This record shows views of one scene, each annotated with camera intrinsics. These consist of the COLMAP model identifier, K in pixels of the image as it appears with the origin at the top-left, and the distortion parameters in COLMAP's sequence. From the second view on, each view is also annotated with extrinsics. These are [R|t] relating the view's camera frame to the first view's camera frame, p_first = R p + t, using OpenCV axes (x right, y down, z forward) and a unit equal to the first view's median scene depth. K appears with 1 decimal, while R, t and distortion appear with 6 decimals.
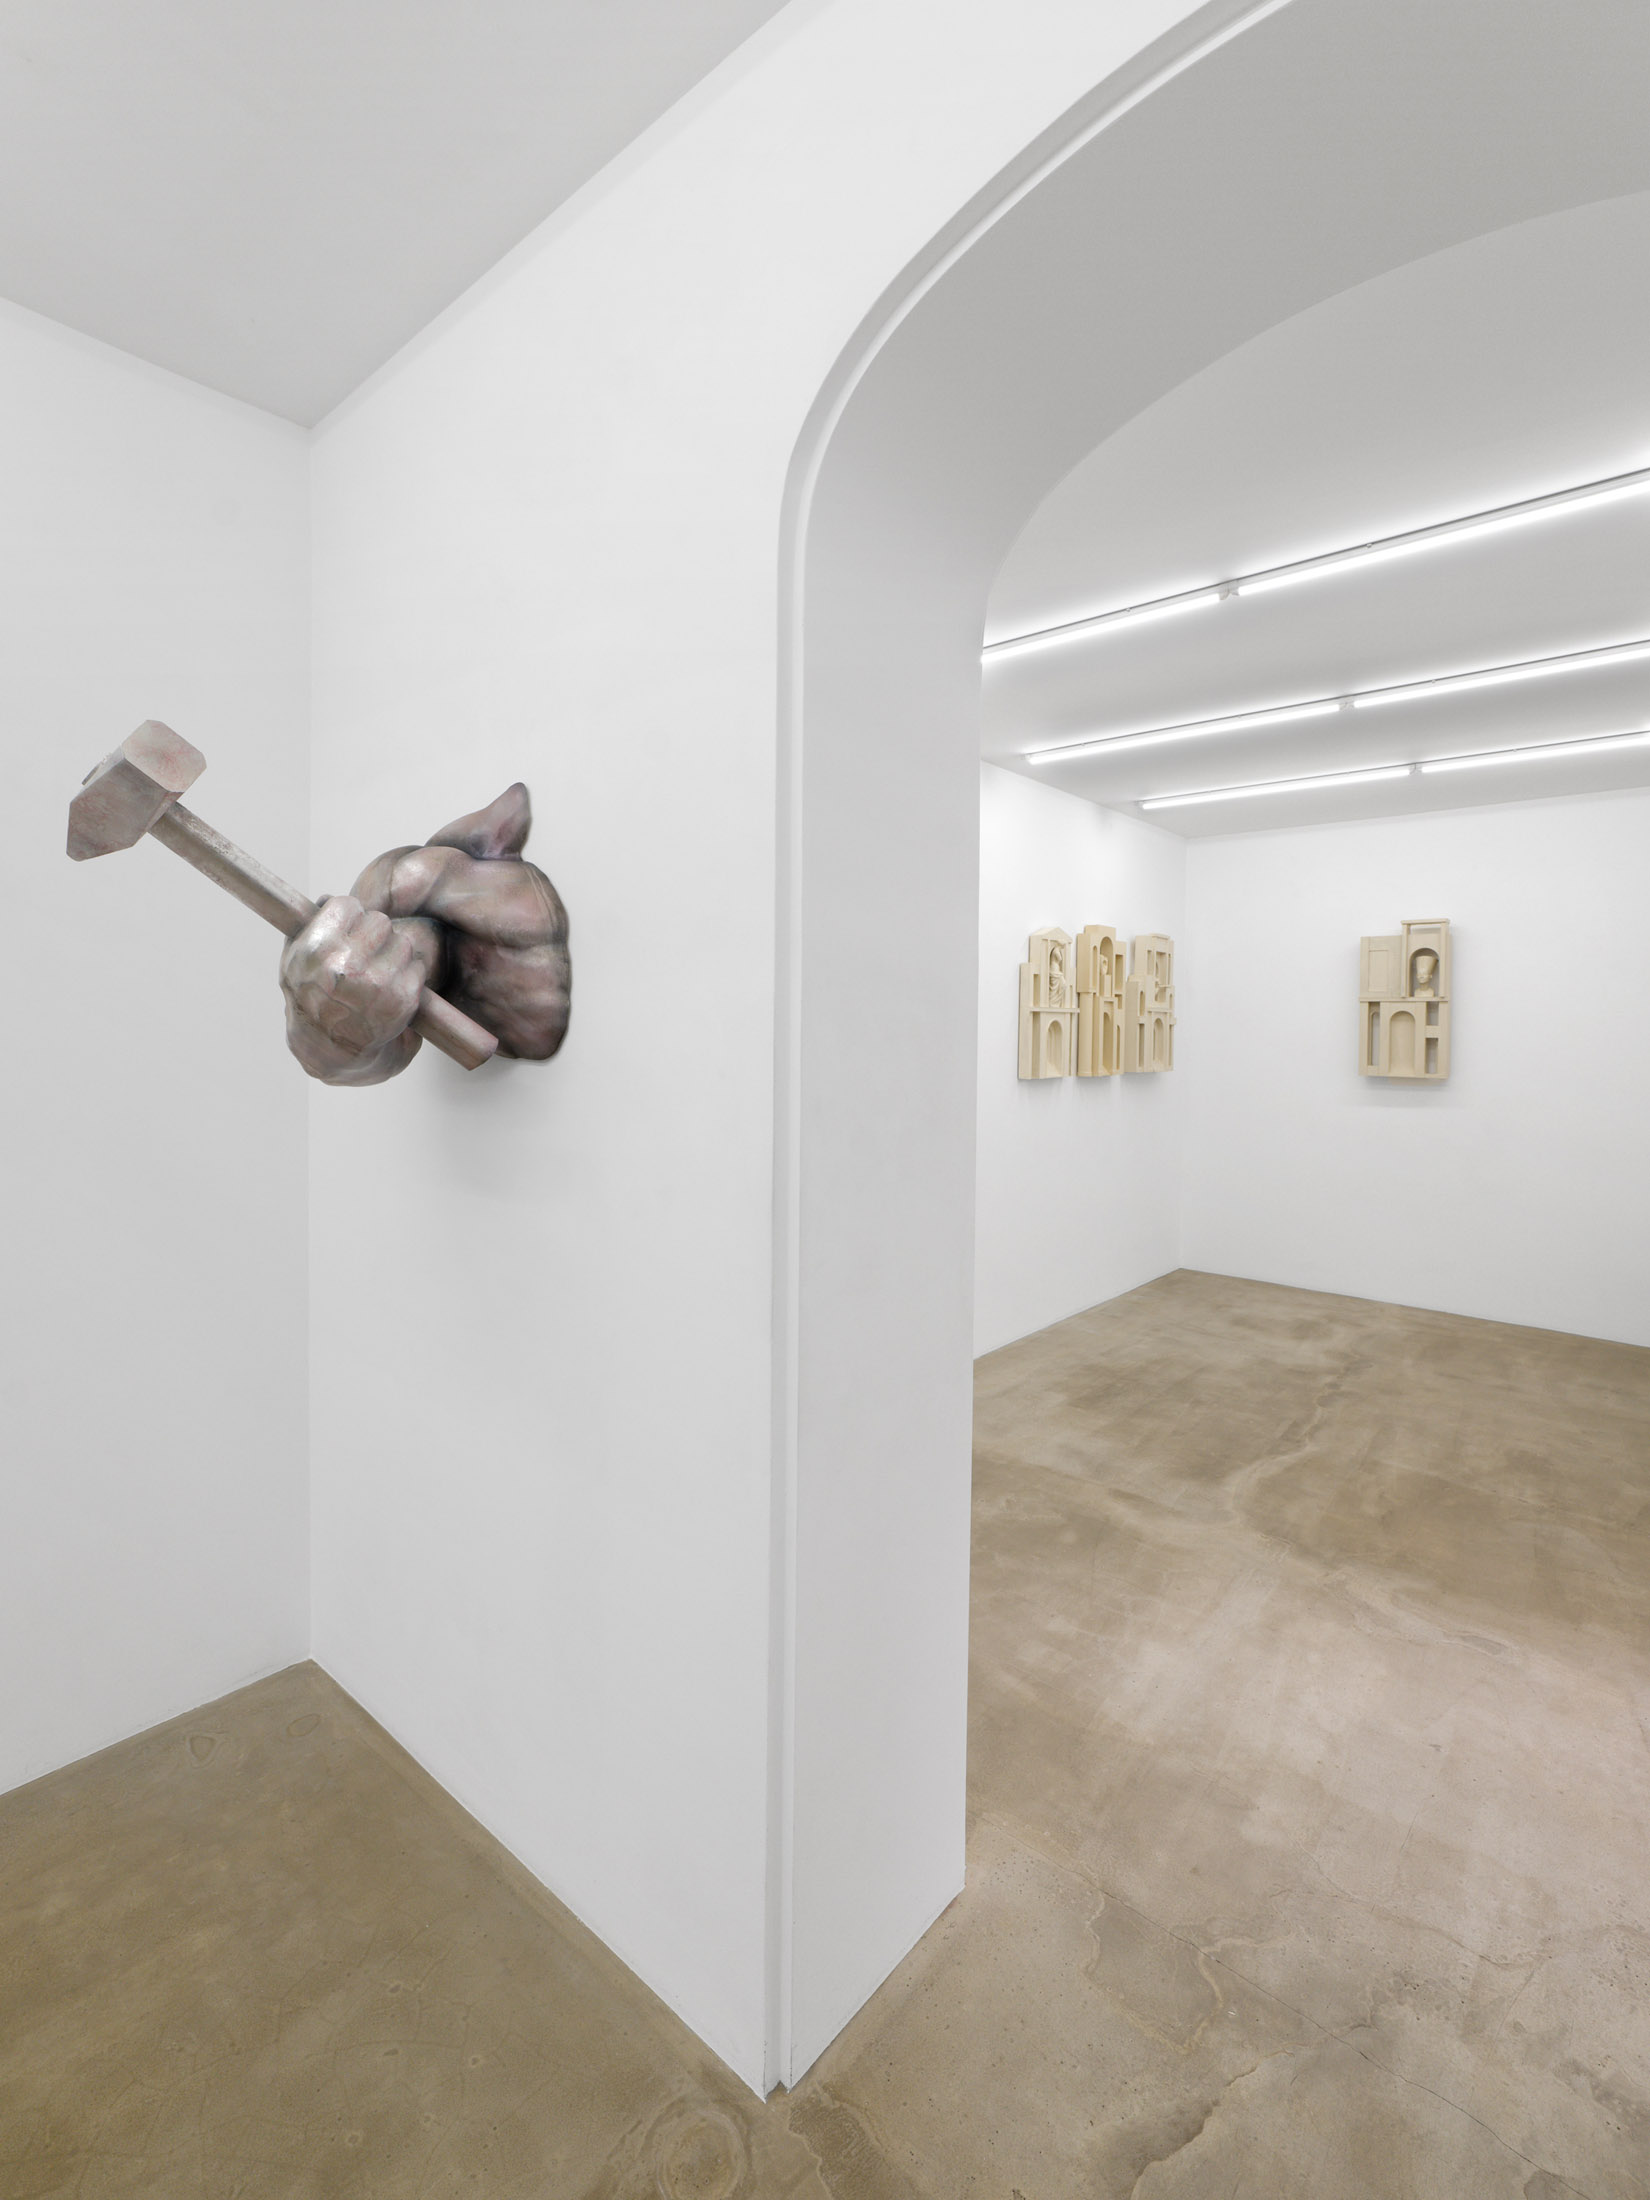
lens RADIAL K [[1006.9, 0, 814.2], [0, 1006.9, 1029.1], [0, 0, 1]] dist [-0.017600, 0.005964]
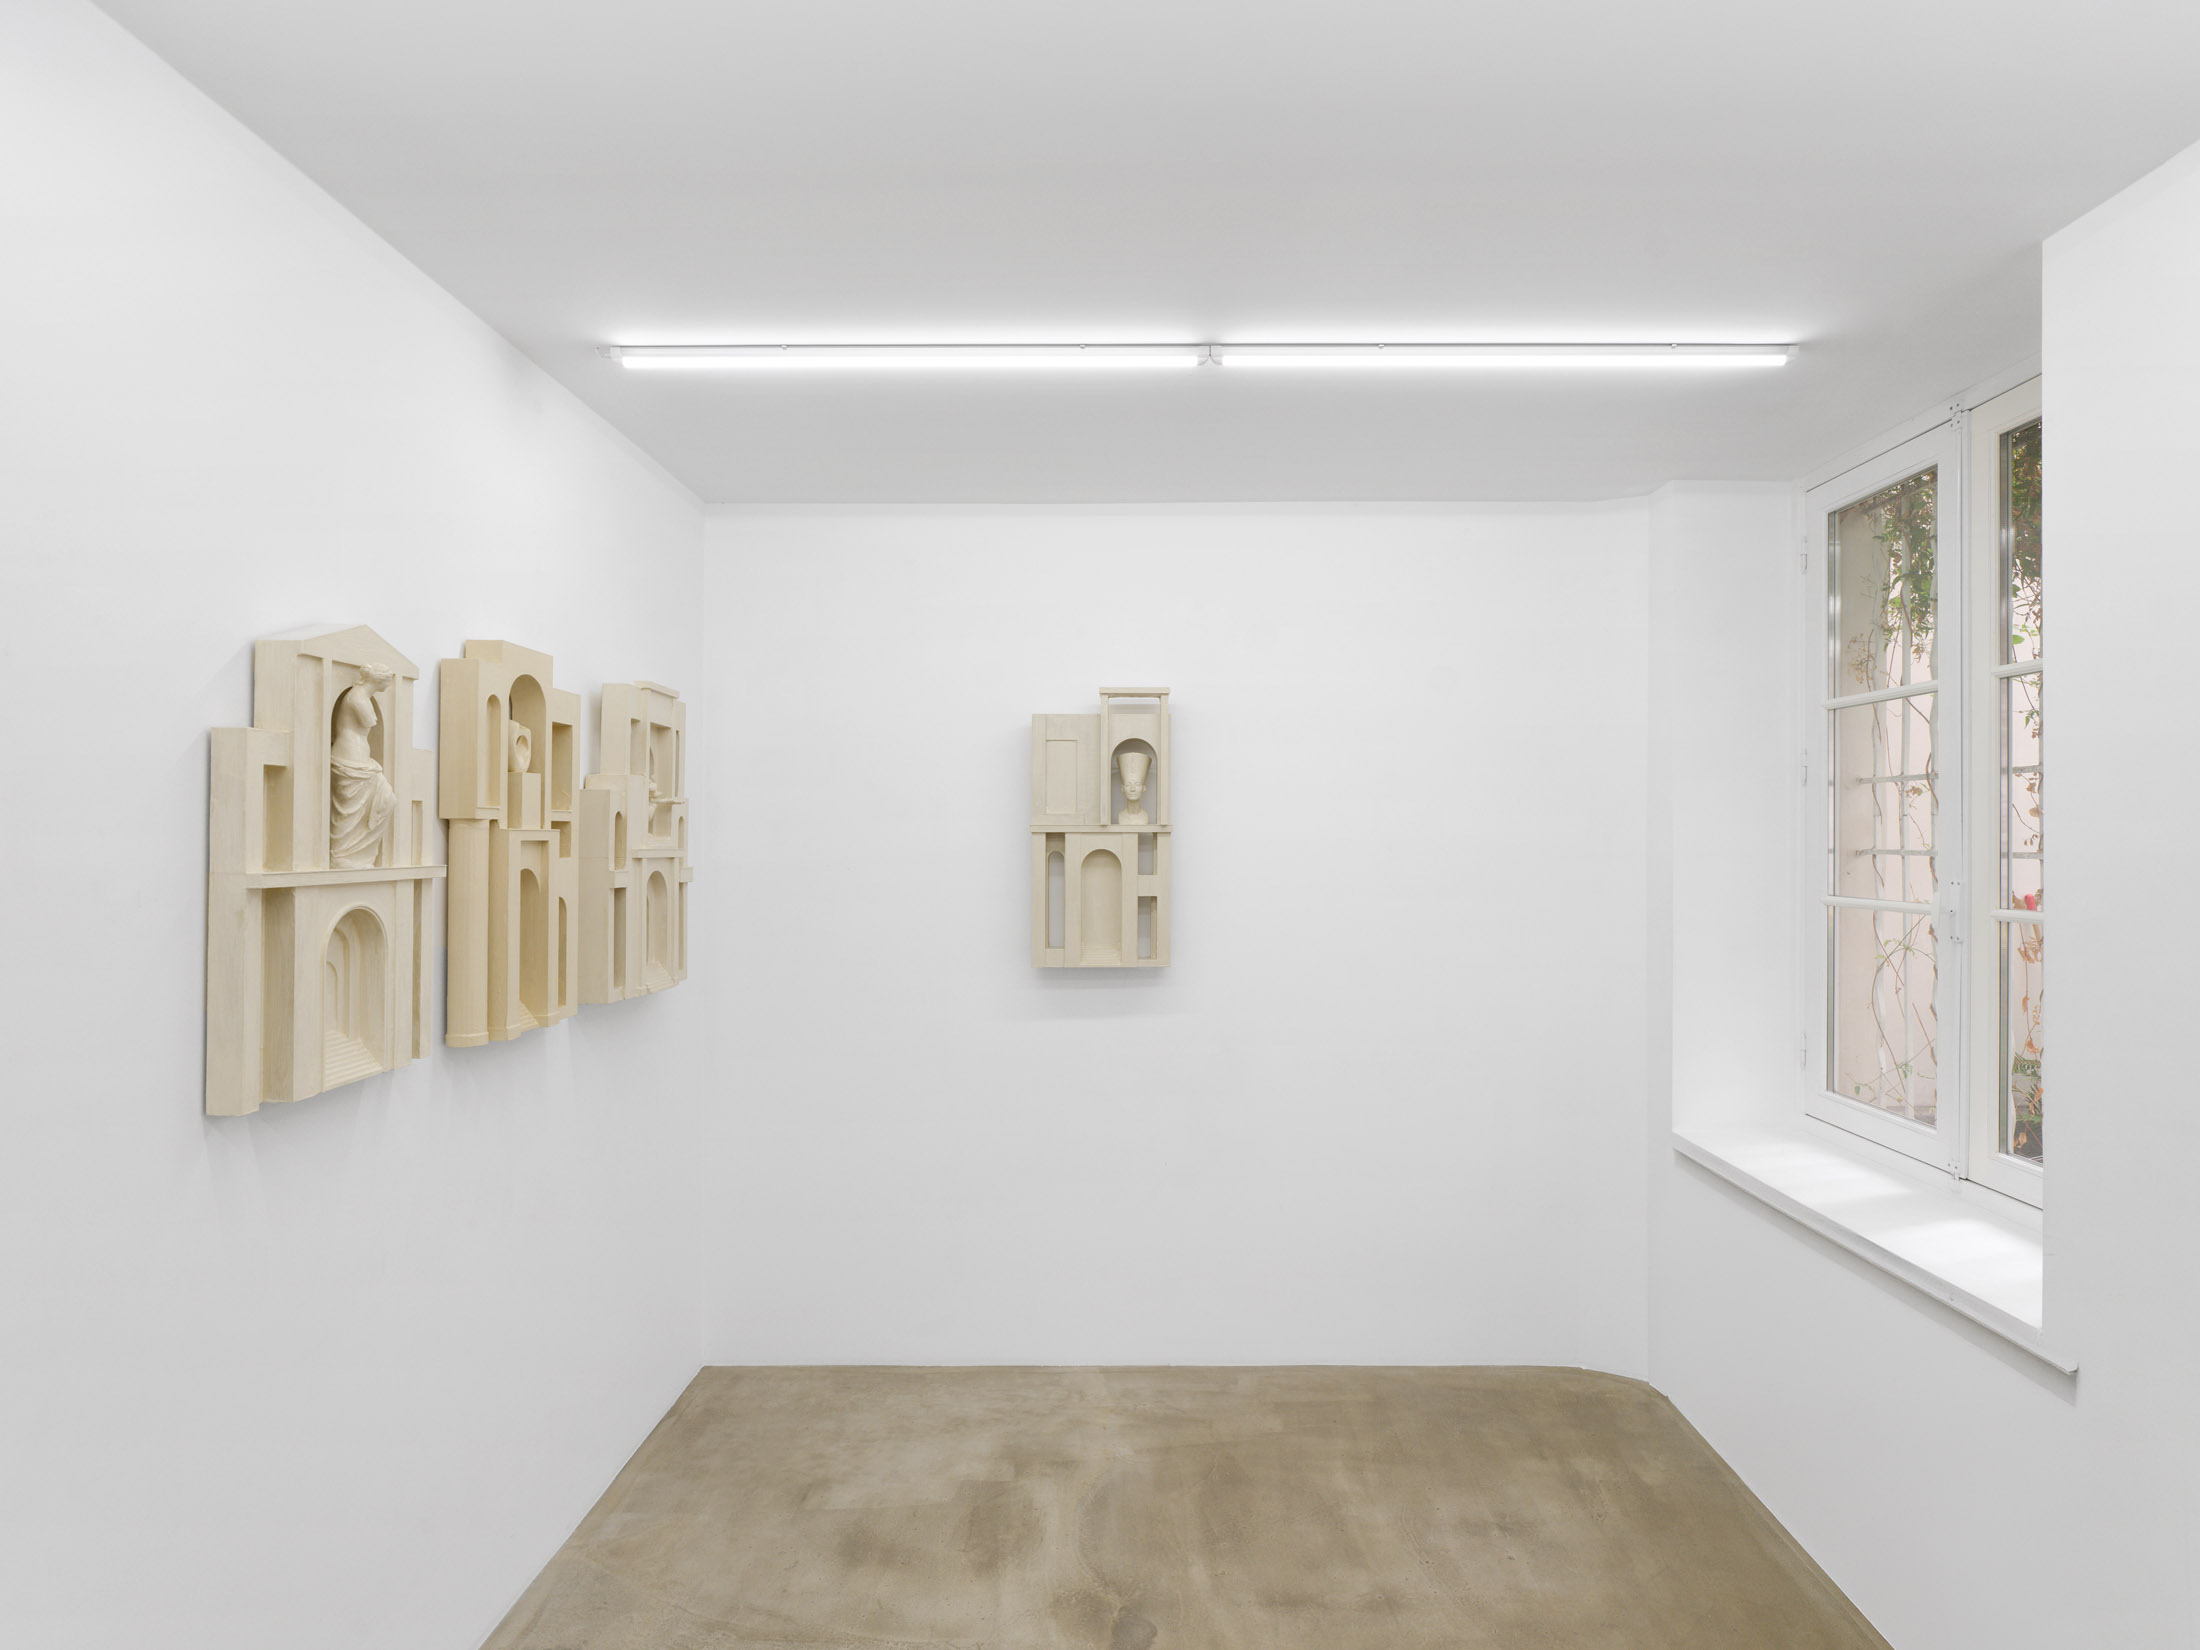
lens RADIAL K [[1211.5, 0, 1135.4], [0, 1211.5, 833.1], [0, 0, 1]] dist [-0.018419, 0.012698]
pose [[0.742307, -0.010322, 0.669980, 0.164845], [0.014576, 0.999893, -0.000745, -0.029090], [-0.669901, 0.010319, 0.742379, 0.537133]]
